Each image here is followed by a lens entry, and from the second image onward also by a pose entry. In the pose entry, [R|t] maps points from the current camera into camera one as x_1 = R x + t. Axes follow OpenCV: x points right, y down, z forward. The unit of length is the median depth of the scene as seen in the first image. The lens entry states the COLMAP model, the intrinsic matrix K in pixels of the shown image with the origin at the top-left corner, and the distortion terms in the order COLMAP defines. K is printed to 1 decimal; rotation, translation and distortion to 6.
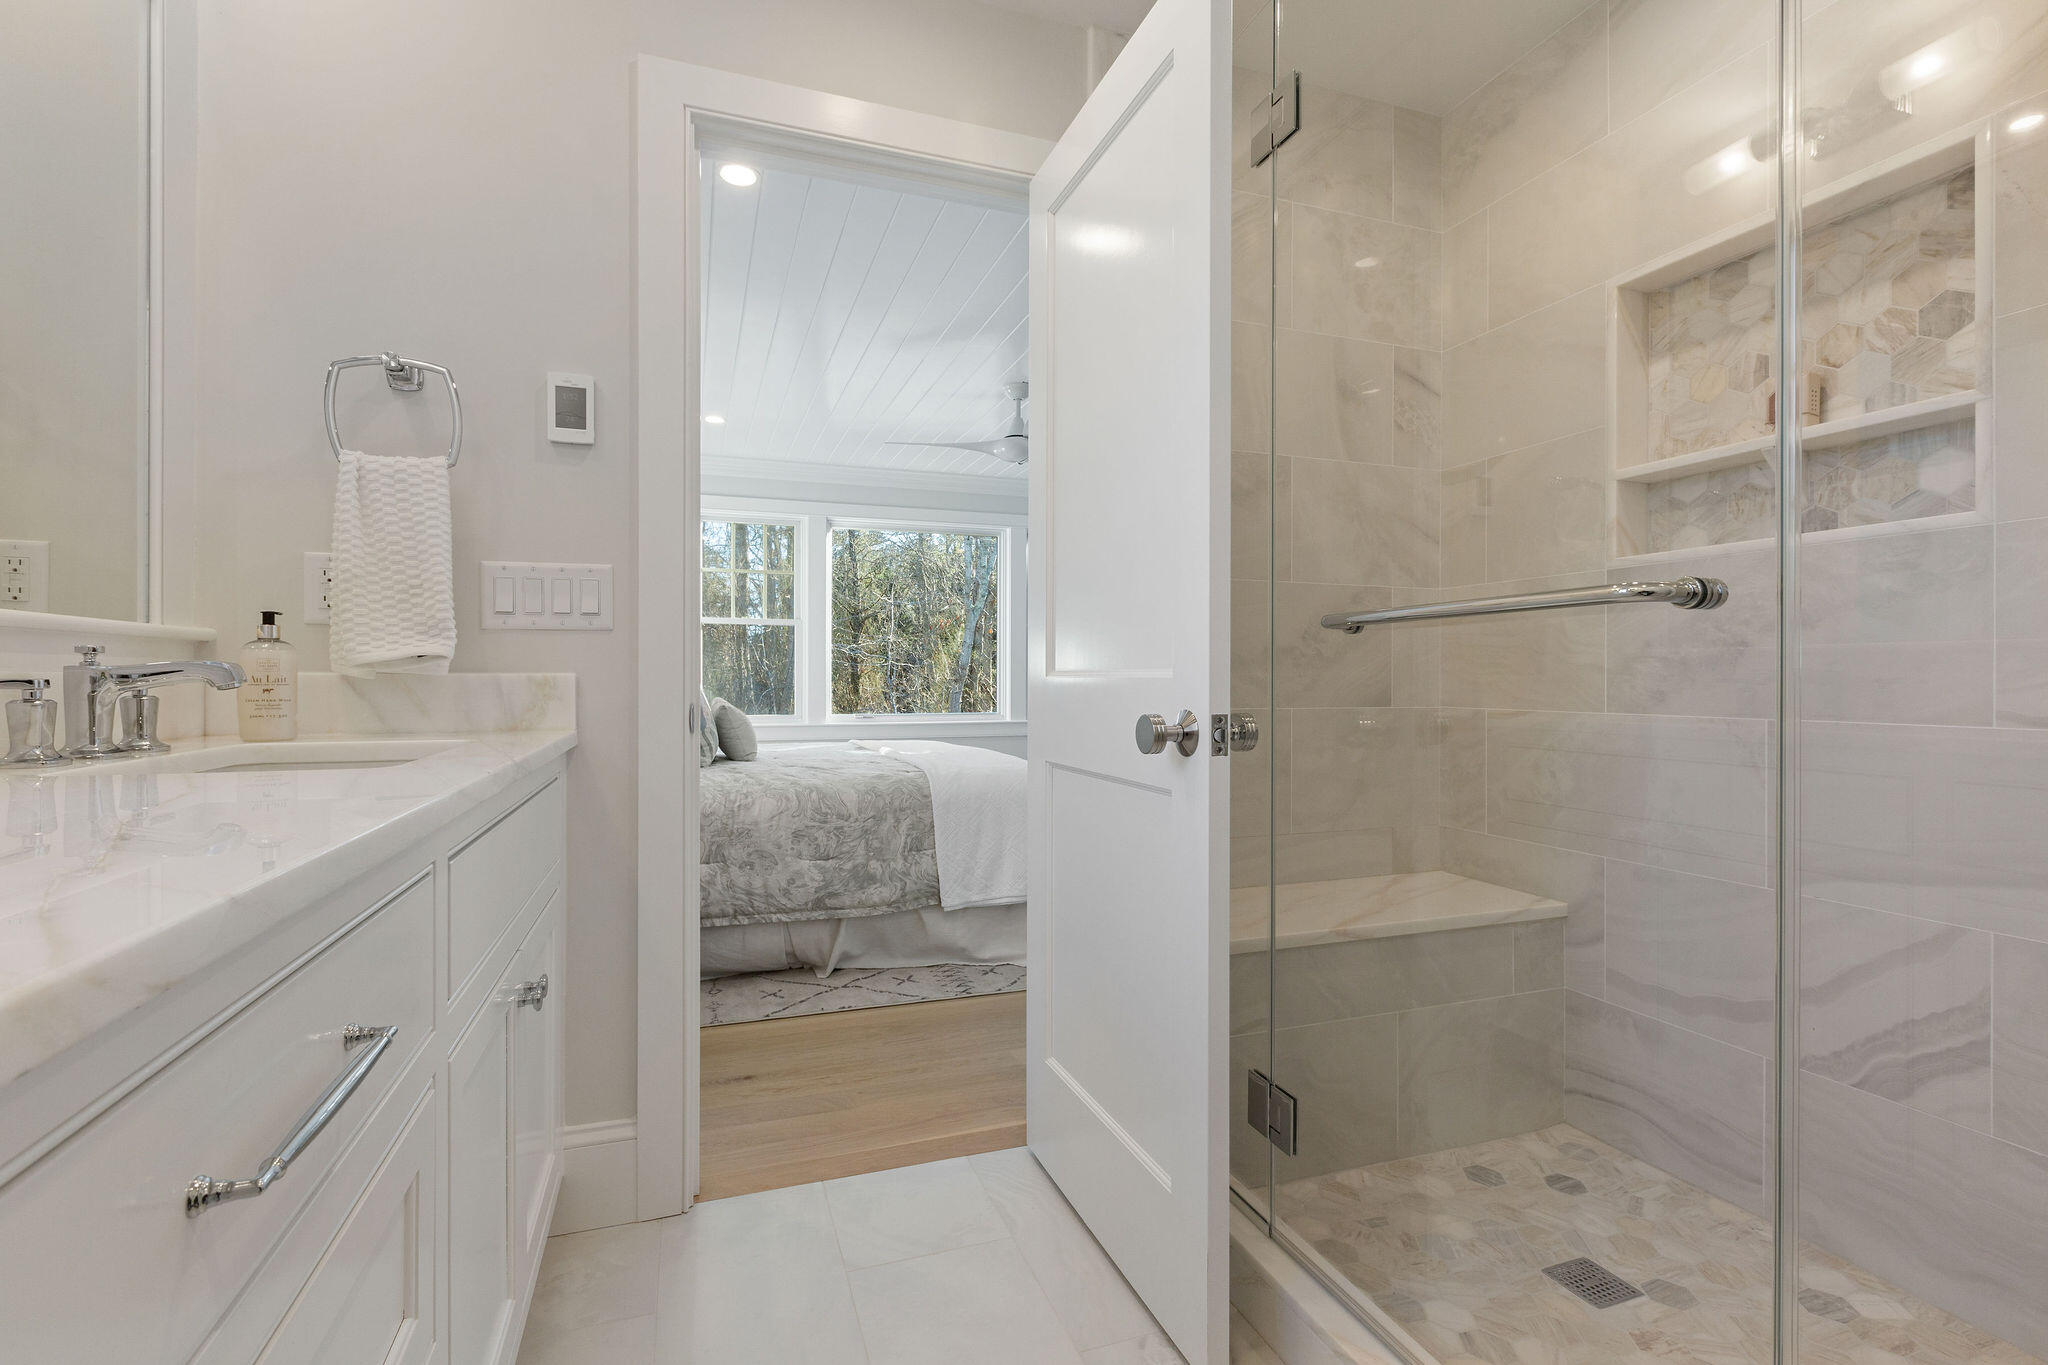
lens RADIAL K [[924.5, 0, 1035.0], [0, 924.5, 685.0], [0, 0, 1]] dist [0.003036, 0.000088]
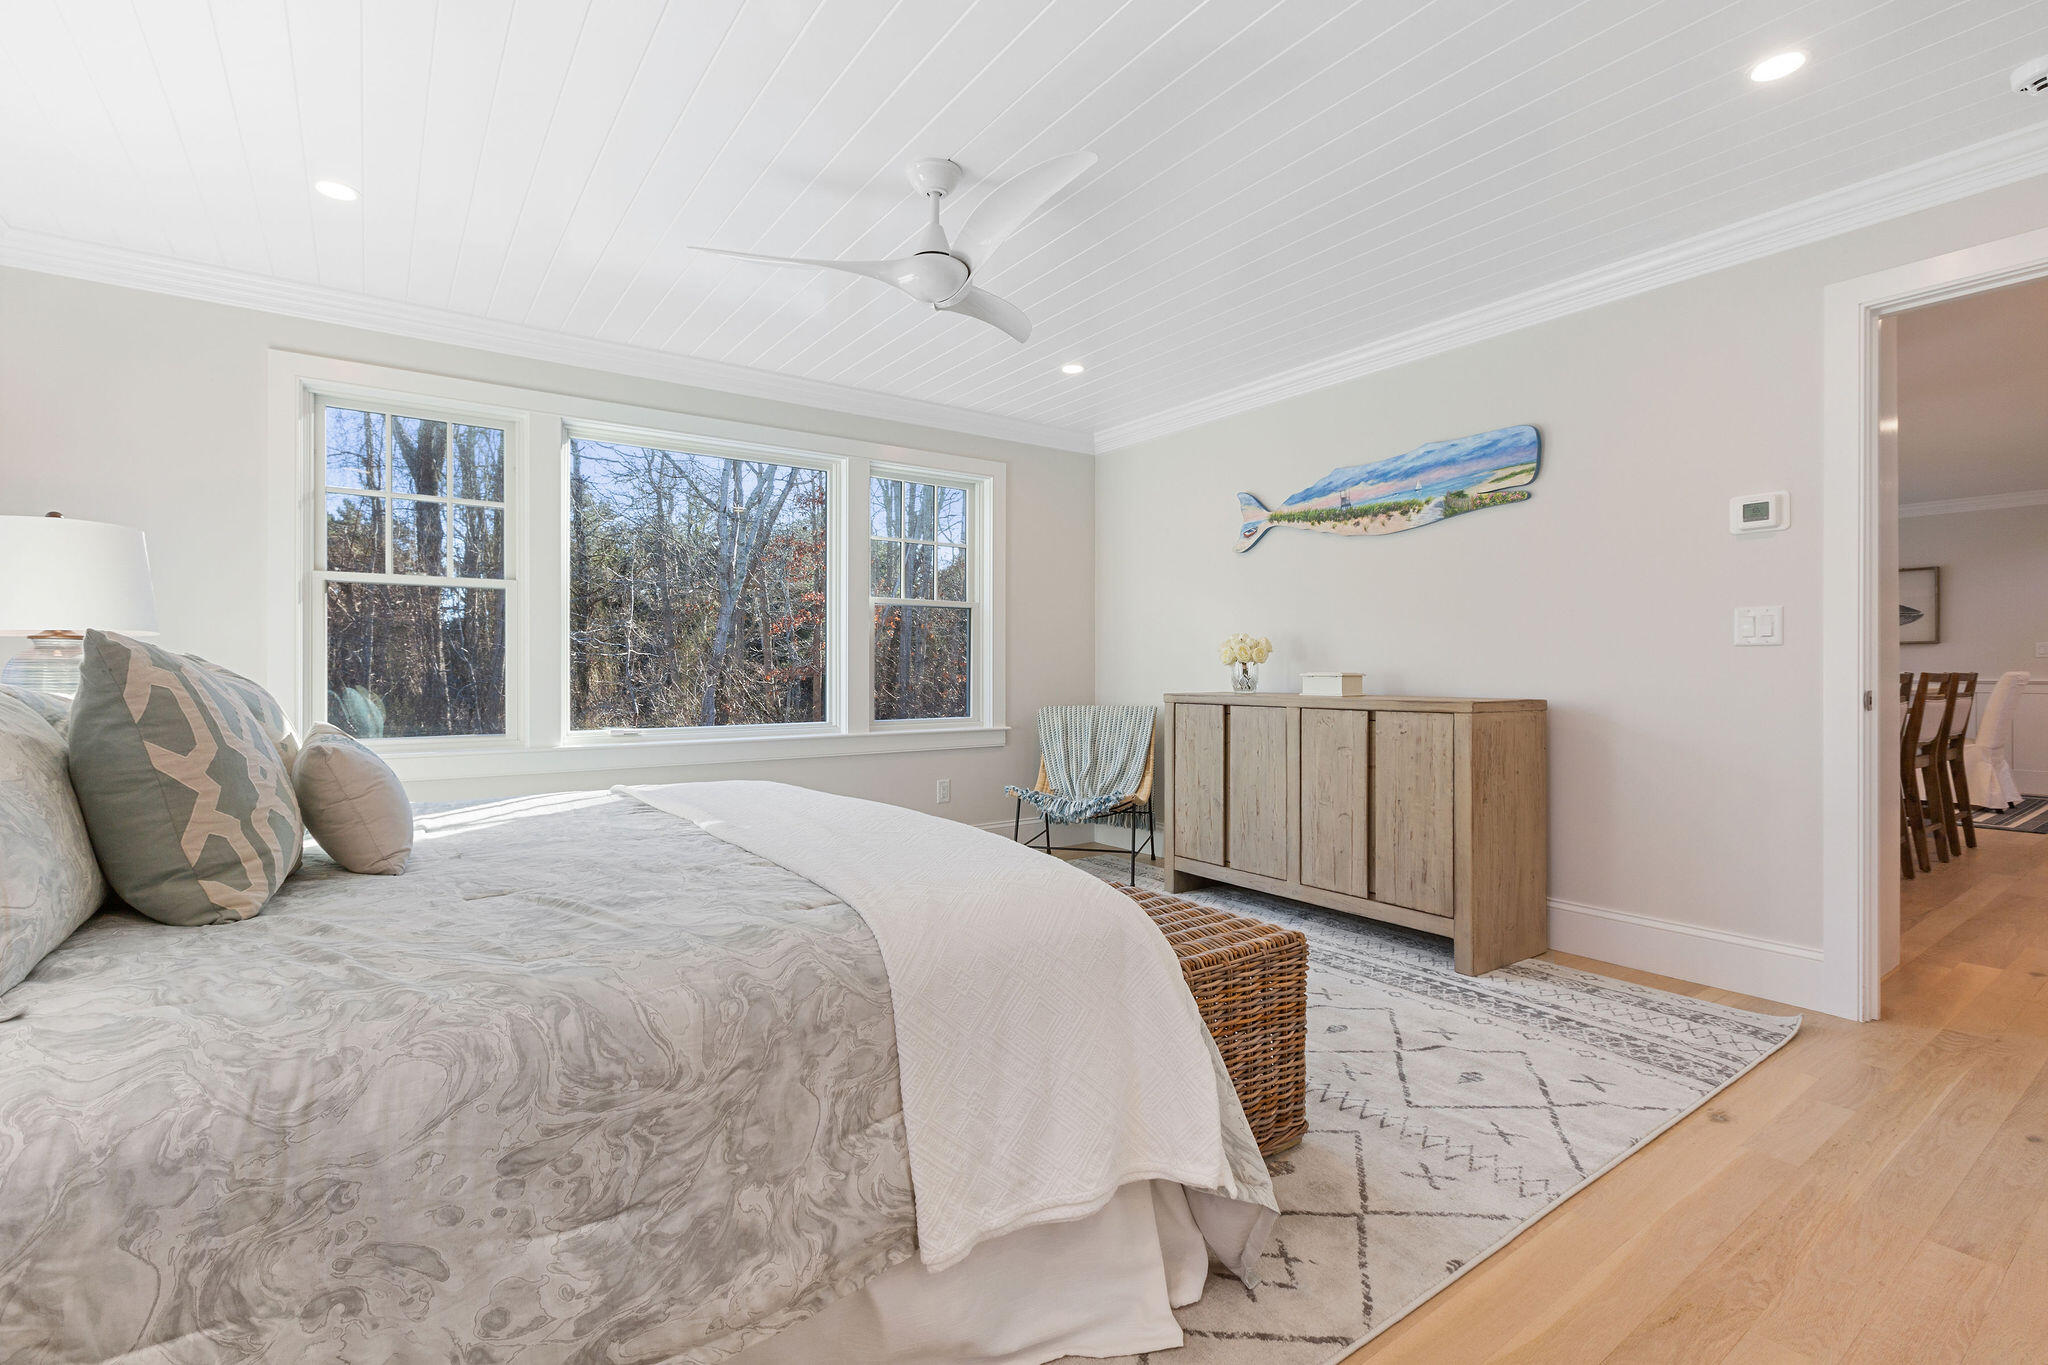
lens RADIAL K [[924.5, 0, 1033.4], [0, 924.5, 662.2], [0, 0, 1]] dist [0.003036, 0.000088]
pose [[0.965012, -0.002174, 0.262198, -0.159844], [0.005944, 0.999890, -0.013588, -0.011177], [-0.262139, 0.014671, 0.964919, 0.609298]]
